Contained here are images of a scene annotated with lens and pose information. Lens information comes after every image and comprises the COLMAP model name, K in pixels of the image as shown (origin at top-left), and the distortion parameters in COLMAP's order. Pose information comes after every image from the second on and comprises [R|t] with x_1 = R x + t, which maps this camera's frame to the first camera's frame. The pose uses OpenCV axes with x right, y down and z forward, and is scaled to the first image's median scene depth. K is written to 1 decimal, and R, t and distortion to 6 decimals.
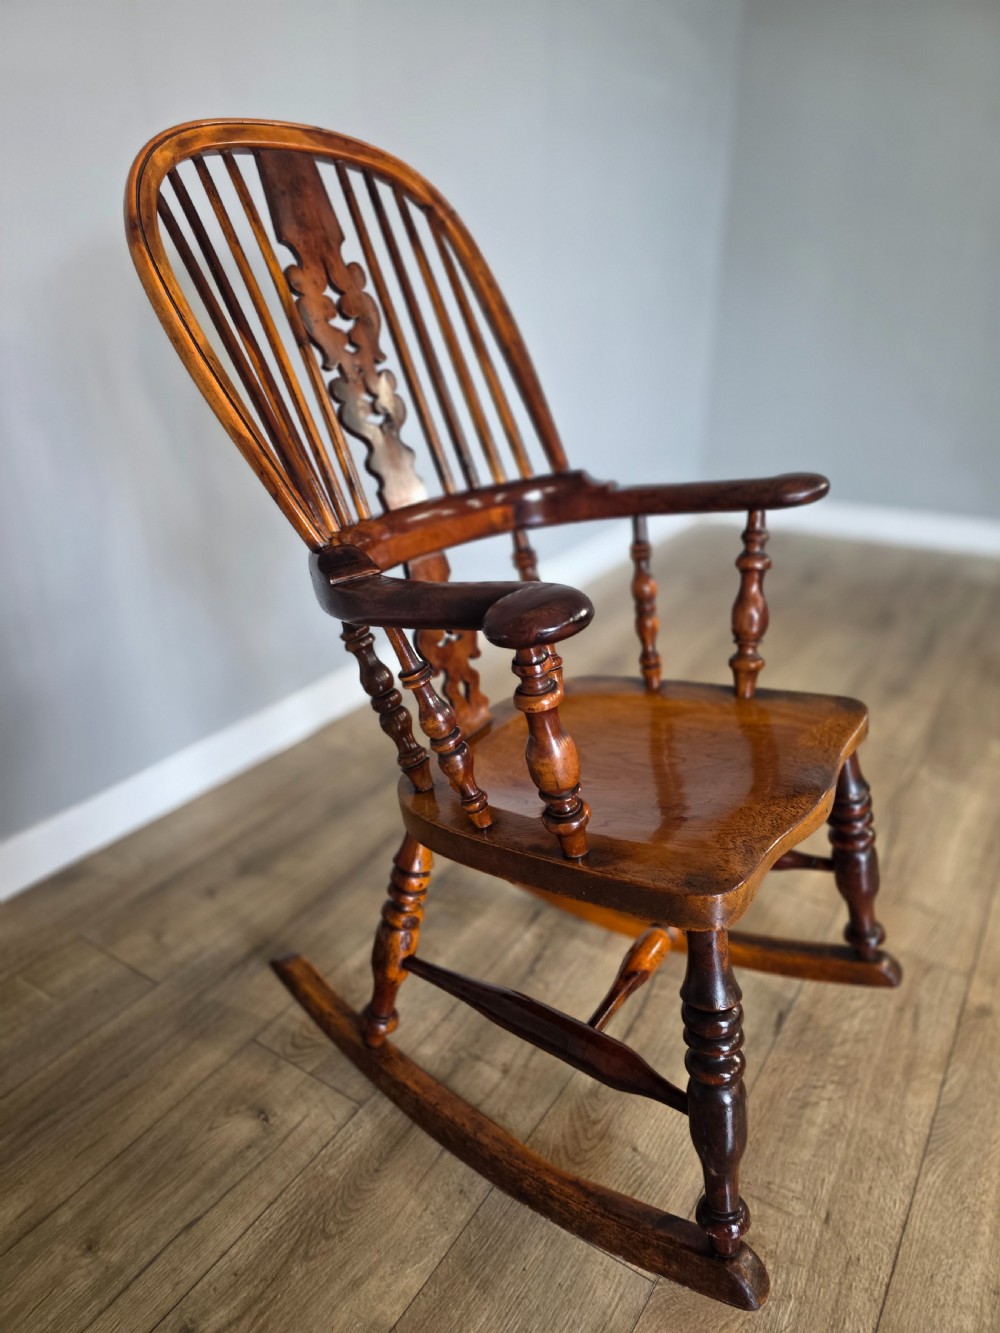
lens RADIAL K [[900.9, 0, 500.0], [0, 900.9, 666.5], [0, 0, 1]] dist [0.058049, -0.061044]
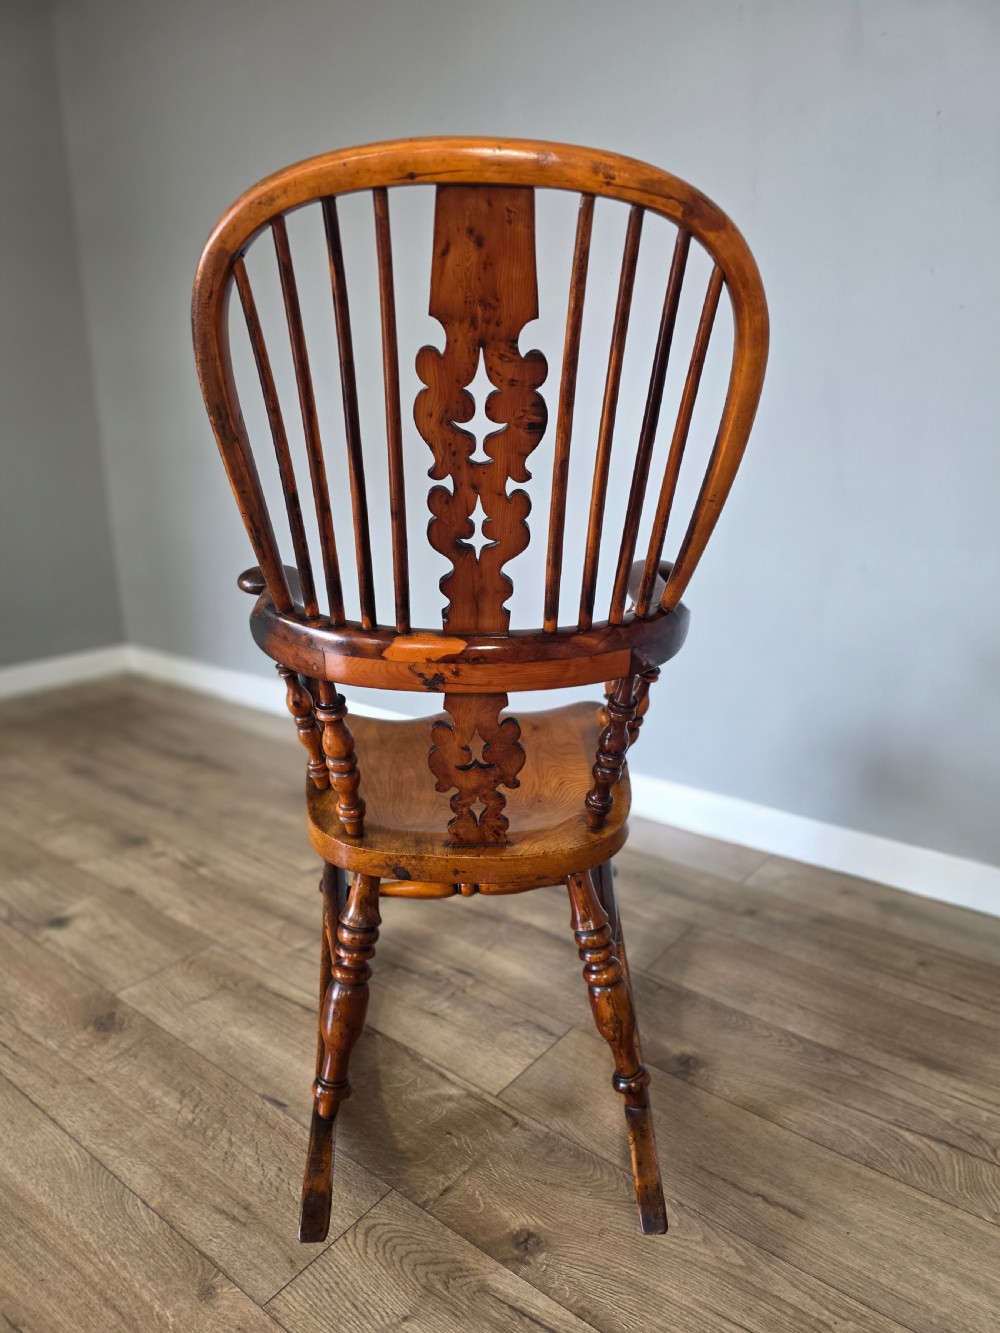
lens RADIAL K [[900.9, 0, 500.0], [0, 900.9, 666.5], [0, 0, 1]] dist [0.058049, -0.061044]
pose [[-0.076876, 0.268198, -0.960291, 1.354322], [-0.394659, 0.876290, 0.276332, -0.493844], [0.915606, 0.400231, 0.038482, 1.193240]]
